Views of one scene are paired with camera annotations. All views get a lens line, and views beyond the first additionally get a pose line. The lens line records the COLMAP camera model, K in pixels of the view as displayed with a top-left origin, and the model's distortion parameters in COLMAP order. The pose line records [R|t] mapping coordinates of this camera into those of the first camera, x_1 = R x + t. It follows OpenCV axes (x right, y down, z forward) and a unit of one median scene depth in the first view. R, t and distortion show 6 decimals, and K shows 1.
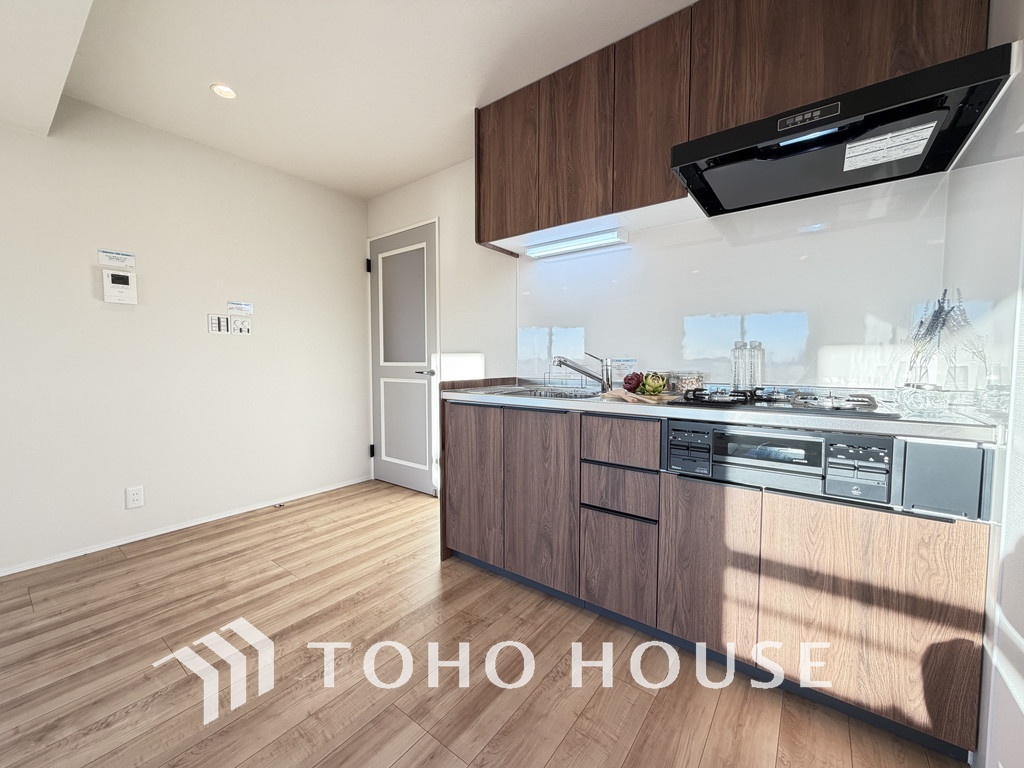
lens RADIAL K [[406.5, 0, 512.2], [0, 406.5, 383.9], [0, 0, 1]] dist [0.000463, 0.000013]
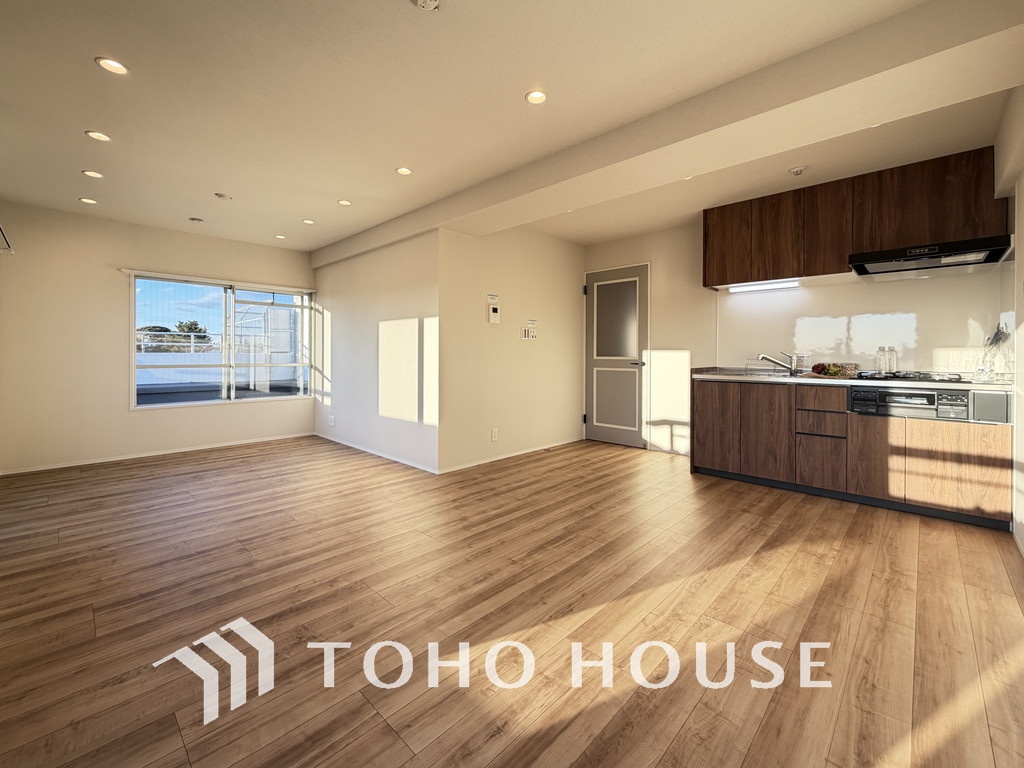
lens RADIAL K [[437.6, 0, 509.0], [0, 437.6, 355.4], [0, 0, 1]] dist [-0.001201, 0.000351]
pose [[0.993037, 0.002243, -0.117784, -0.886768], [-0.008417, 0.998614, -0.051945, 0.051685], [0.117505, 0.052575, 0.991680, -1.155505]]
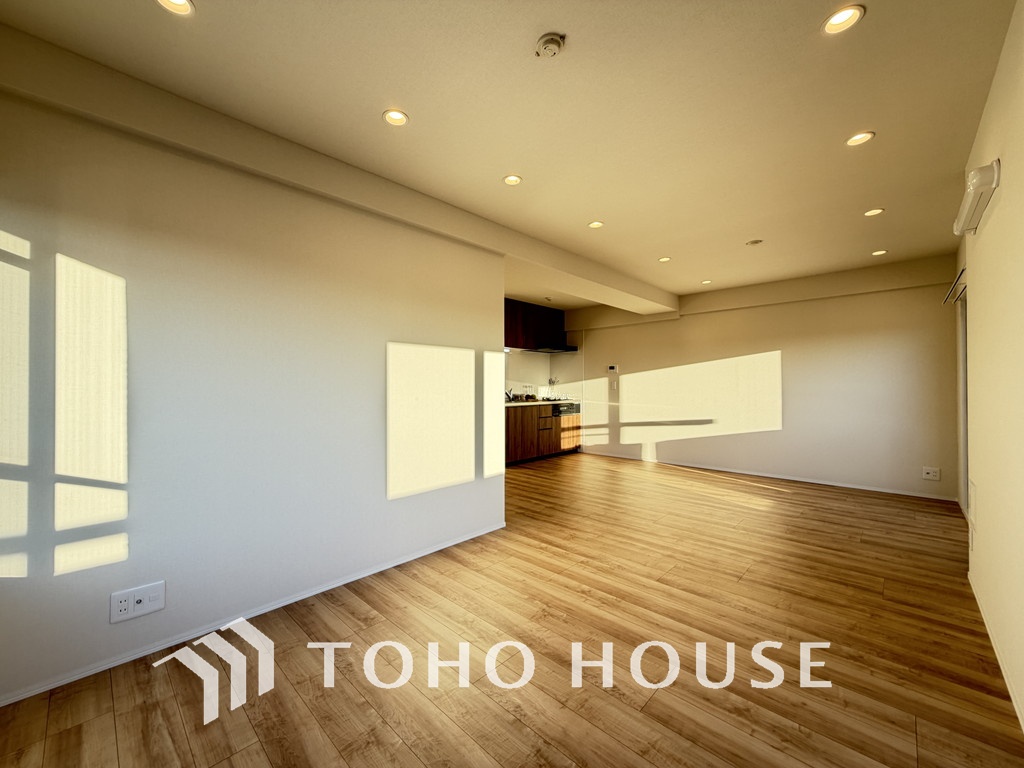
lens RADIAL K [[406.5, 0, 514.4], [0, 406.5, 382.5], [0, 0, 1]] dist [0.000463, 0.000013]
pose [[0.104939, 0.006808, 0.994455, -3.398370], [0.058315, 0.998214, -0.012987, -0.094729], [-0.992767, 0.059354, 0.104354, 0.780345]]
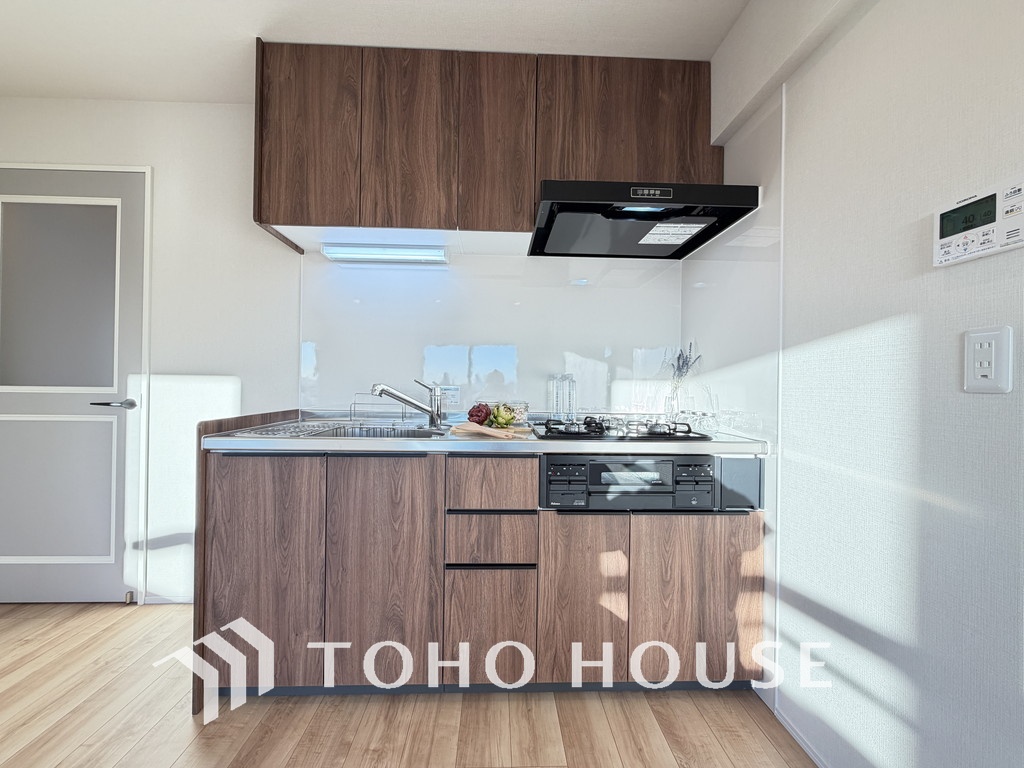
lens RADIAL K [[406.5, 0, 509.2], [0, 406.5, 384.1], [0, 0, 1]] dist [0.000463, 0.000013]
pose [[0.777852, 0.012589, 0.628321, -0.242947], [0.021141, 0.998709, -0.046183, -0.030405], [-0.628091, 0.049207, 0.776582, 0.248433]]
